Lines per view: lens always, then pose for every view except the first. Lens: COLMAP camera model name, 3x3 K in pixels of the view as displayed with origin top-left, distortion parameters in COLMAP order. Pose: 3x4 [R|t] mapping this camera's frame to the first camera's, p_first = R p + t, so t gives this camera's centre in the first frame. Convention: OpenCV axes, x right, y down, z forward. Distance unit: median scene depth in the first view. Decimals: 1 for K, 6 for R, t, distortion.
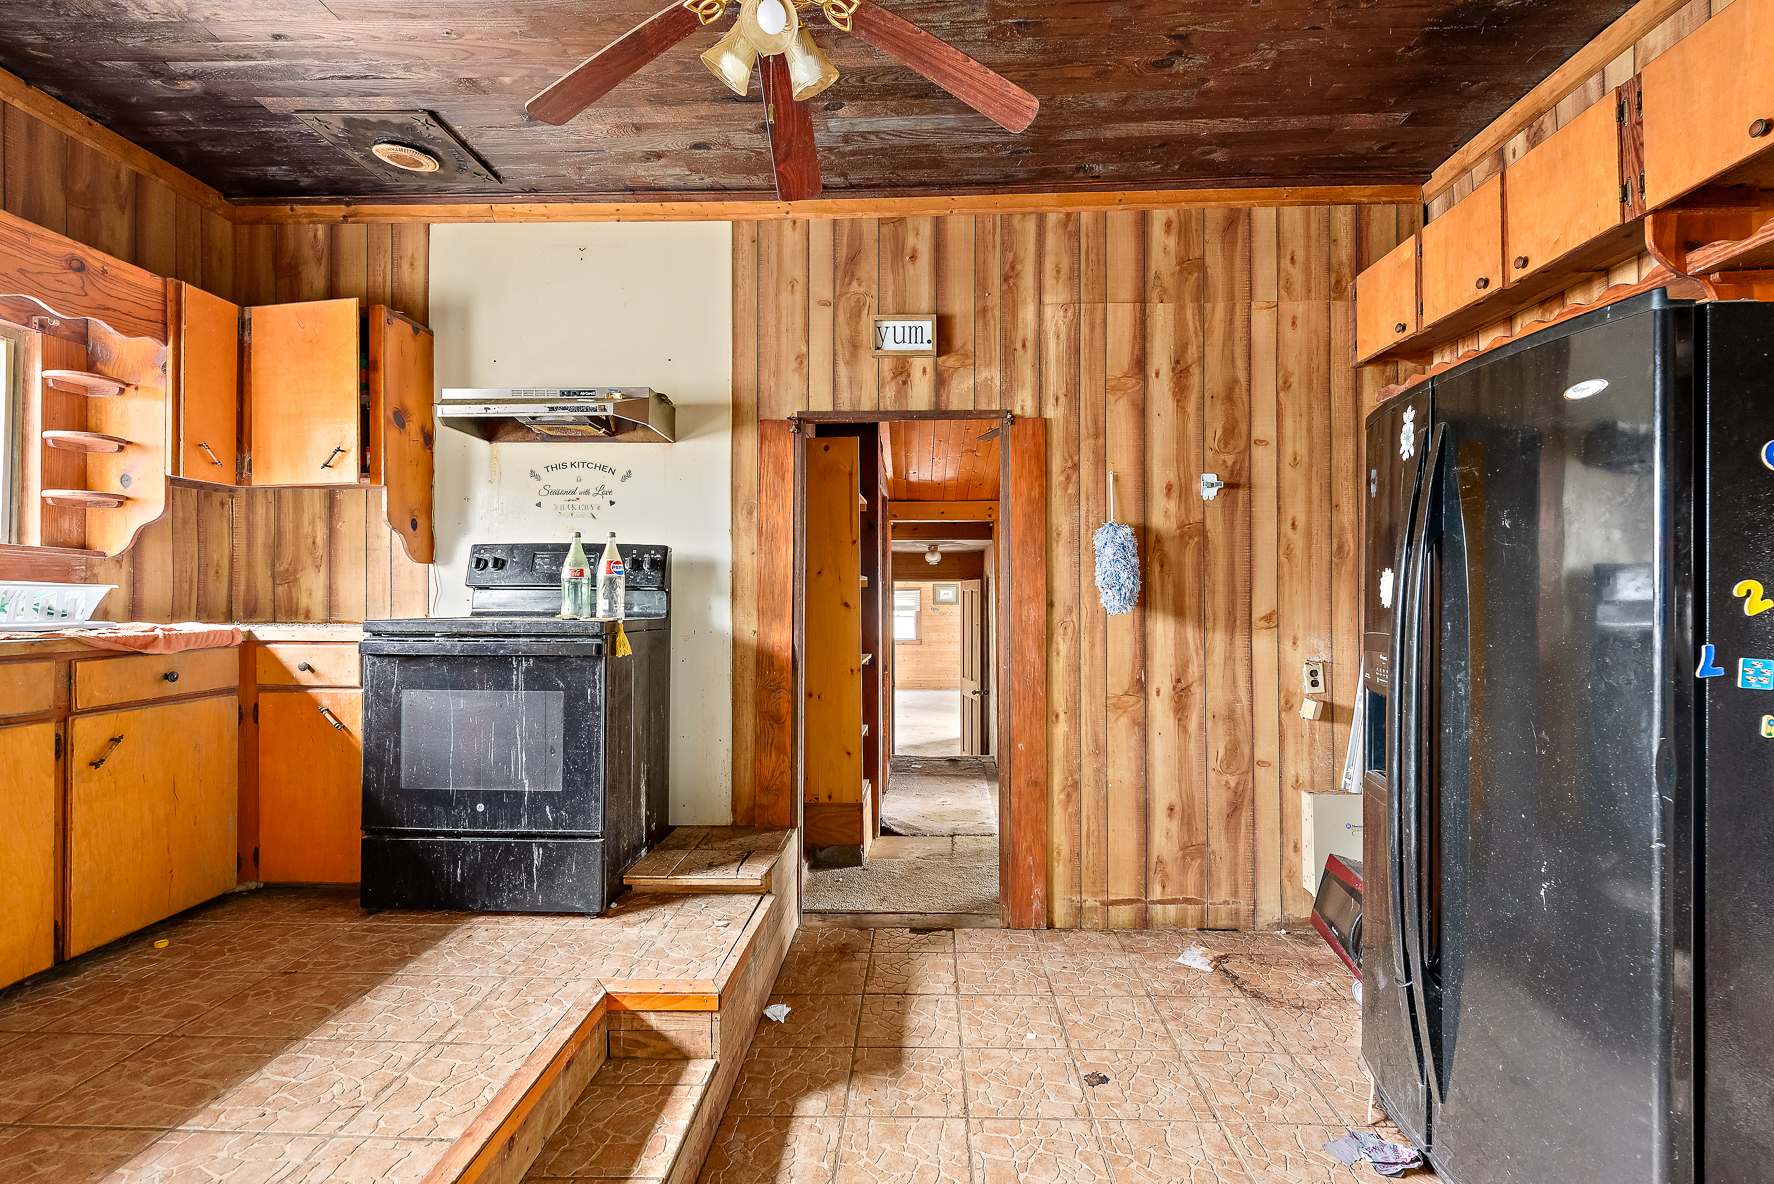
lens RADIAL K [[836.1, 0, 889.5], [0, 836.1, 594.6], [0, 0, 1]] dist [0.009203, -0.004027]
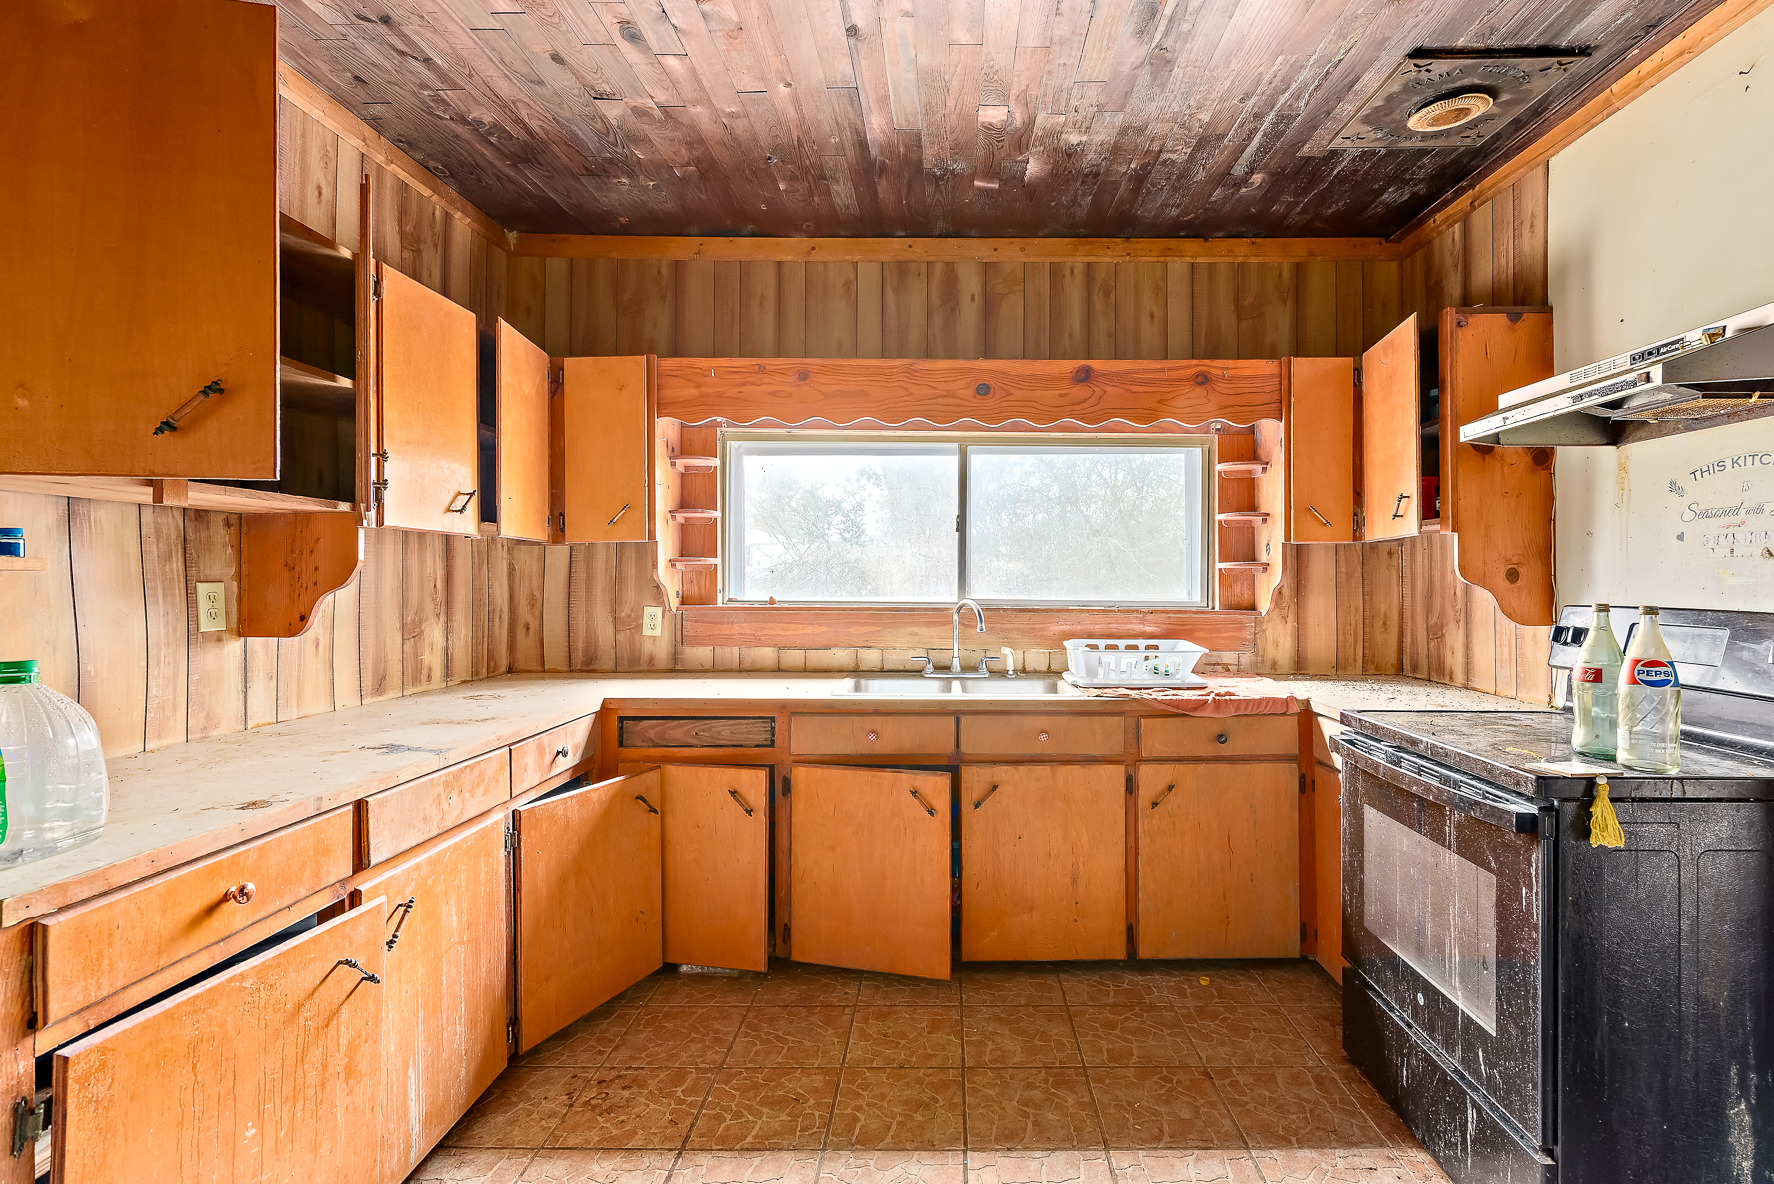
lens RADIAL K [[836.1, 0, 940.2], [0, 836.1, 579.0], [0, 0, 1]] dist [0.009203, -0.004027]
pose [[0.040030, -0.007631, -0.999169, 0.193863], [0.012167, 0.999900, -0.007149, -0.094159], [0.999124, -0.011870, 0.040119, 0.526751]]
